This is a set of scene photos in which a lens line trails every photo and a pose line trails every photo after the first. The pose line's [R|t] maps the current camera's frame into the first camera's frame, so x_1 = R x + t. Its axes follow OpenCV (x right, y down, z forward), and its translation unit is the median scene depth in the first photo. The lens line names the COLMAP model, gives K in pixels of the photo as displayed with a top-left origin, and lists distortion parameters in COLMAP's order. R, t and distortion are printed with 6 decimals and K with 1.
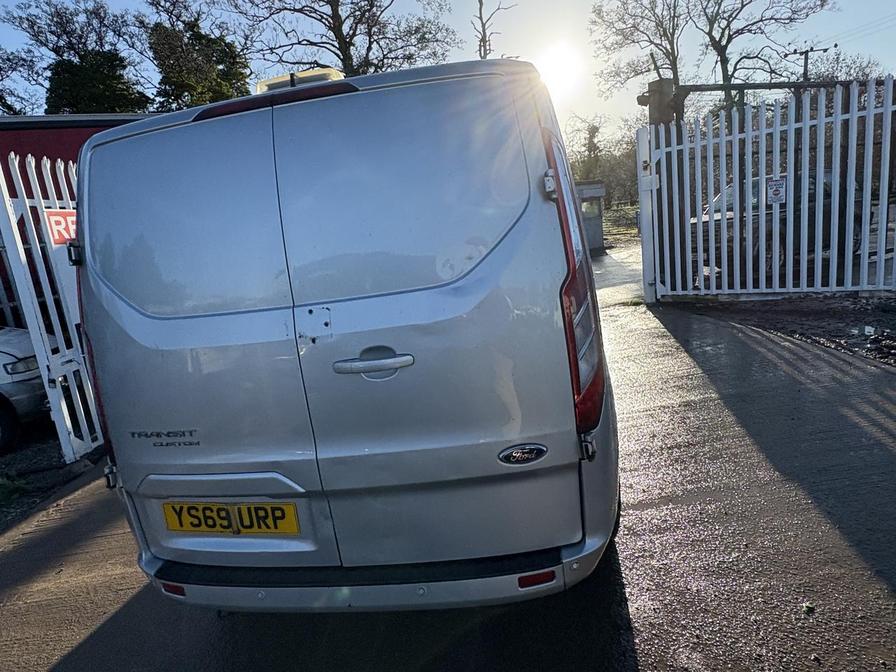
lens RADIAL K [[508.1, 0, 448.0], [0, 508.1, 336.0], [0, 0, 1]] dist [-0.000242, -0.002779]
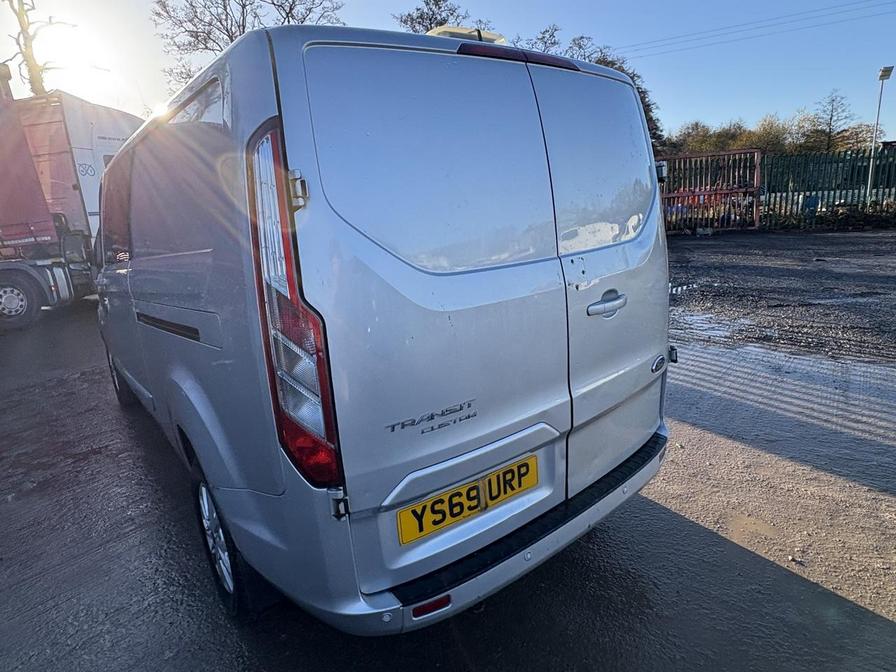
lens RADIAL K [[508.1, 0, 448.0], [0, 508.1, 336.0], [0, 0, 1]] dist [-0.000242, -0.002779]
pose [[0.692979, -0.103850, 0.713439, -1.109716], [0.122388, 0.992154, 0.025542, 0.044639], [-0.710494, 0.069616, 0.700251, 0.385421]]
